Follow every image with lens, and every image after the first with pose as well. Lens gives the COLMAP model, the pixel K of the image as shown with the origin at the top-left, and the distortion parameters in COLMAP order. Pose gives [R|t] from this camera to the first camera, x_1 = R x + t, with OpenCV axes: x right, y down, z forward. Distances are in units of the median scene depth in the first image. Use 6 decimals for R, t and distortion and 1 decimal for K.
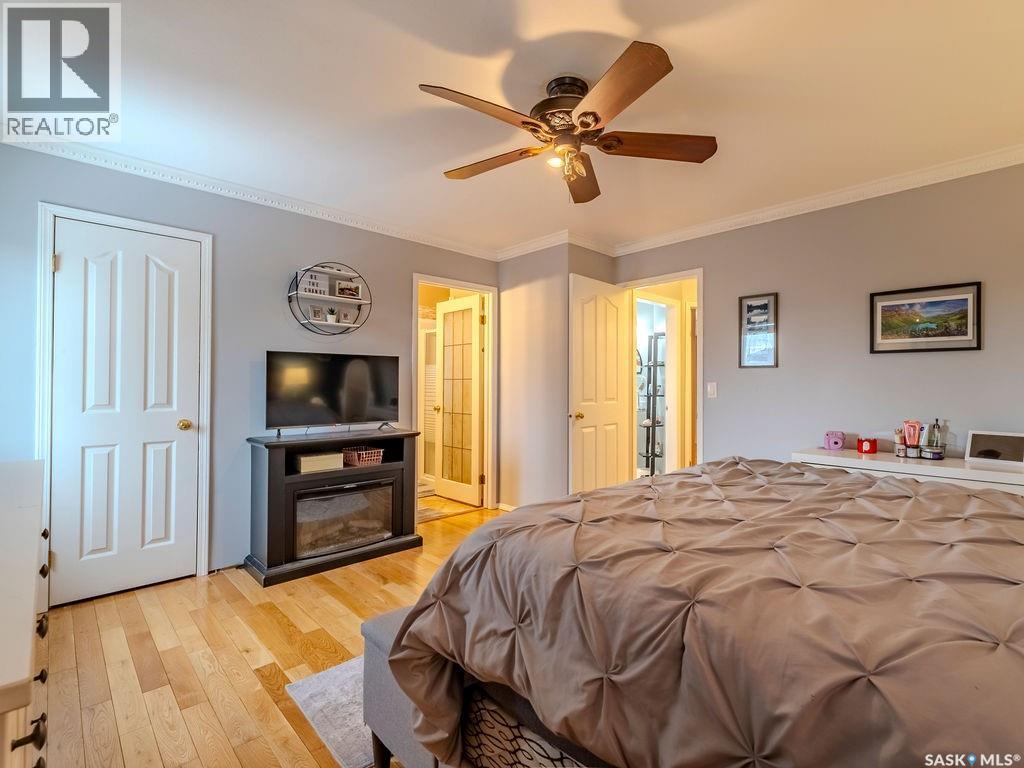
lens RADIAL K [[486.1, 0, 518.0], [0, 486.1, 384.7], [0, 0, 1]] dist [0.002733, -0.000311]
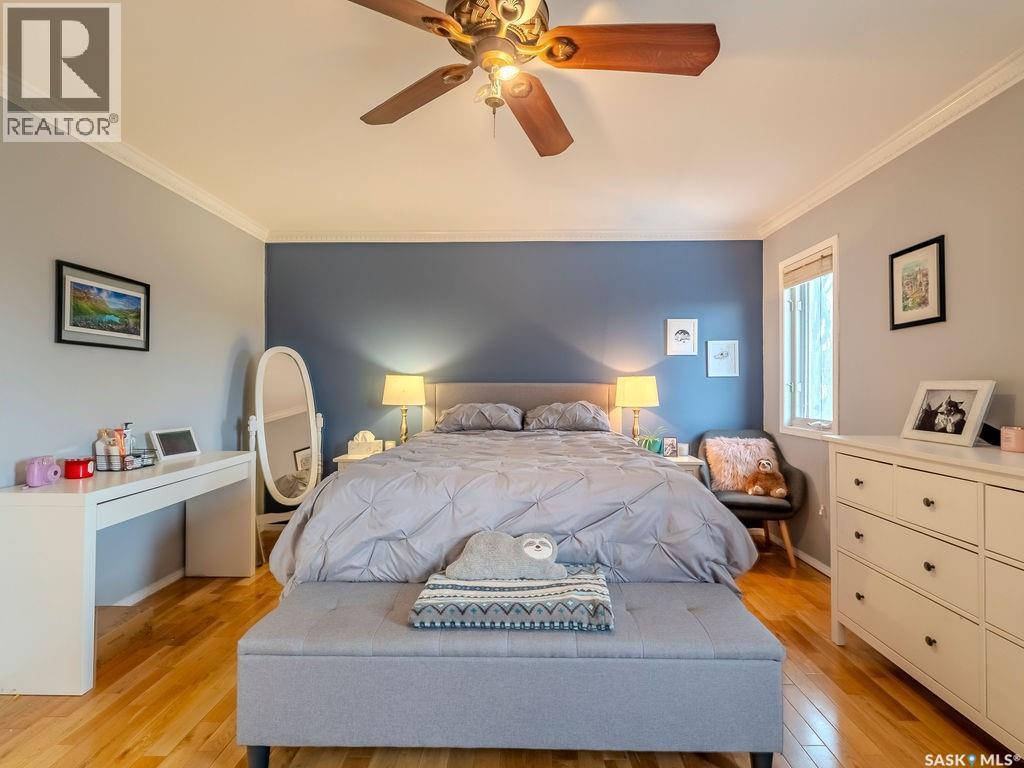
lens RADIAL K [[486.1, 0, 518.0], [0, 486.1, 384.7], [0, 0, 1]] dist [0.002733, -0.000311]
pose [[-0.713779, -0.002404, 0.700367, -0.291789], [-0.006487, 0.999974, -0.003179, -0.004097], [-0.700341, -0.006812, -0.713776, 1.110183]]
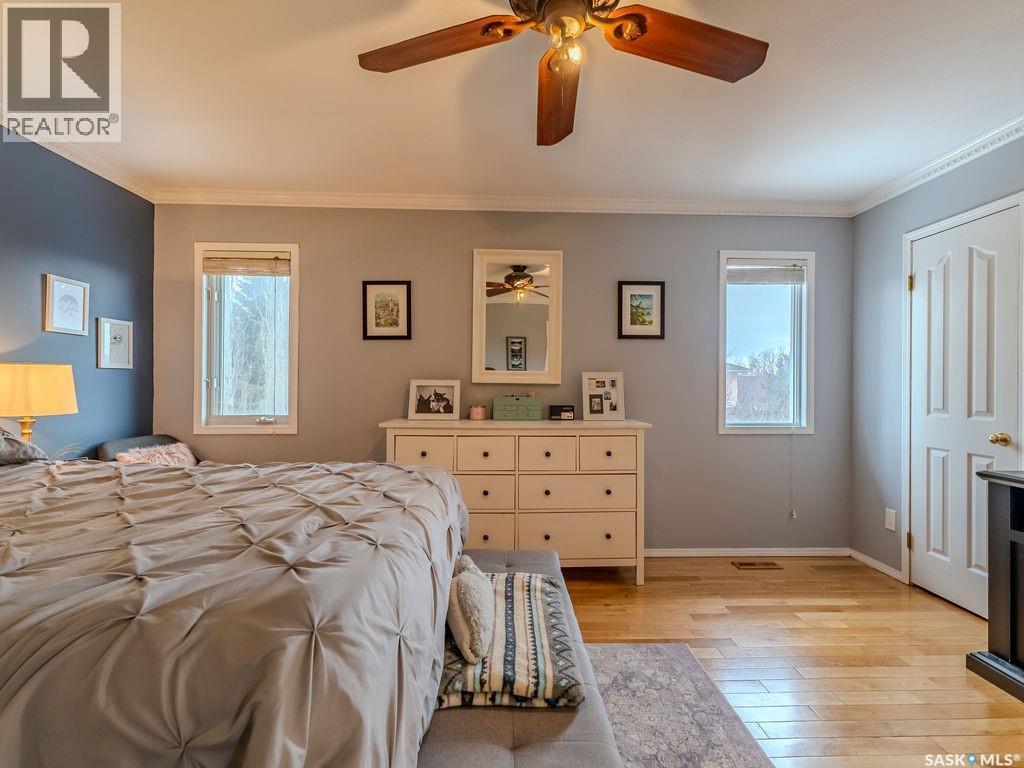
lens RADIAL K [[486.1, 0, 518.0], [0, 486.1, 384.7], [0, 0, 1]] dist [0.002733, -0.000311]
pose [[-0.661941, -0.008030, -0.749513, 0.501050], [-0.005105, 0.999968, -0.006205, 0.001008], [0.749539, -0.000281, -0.661960, 1.026206]]
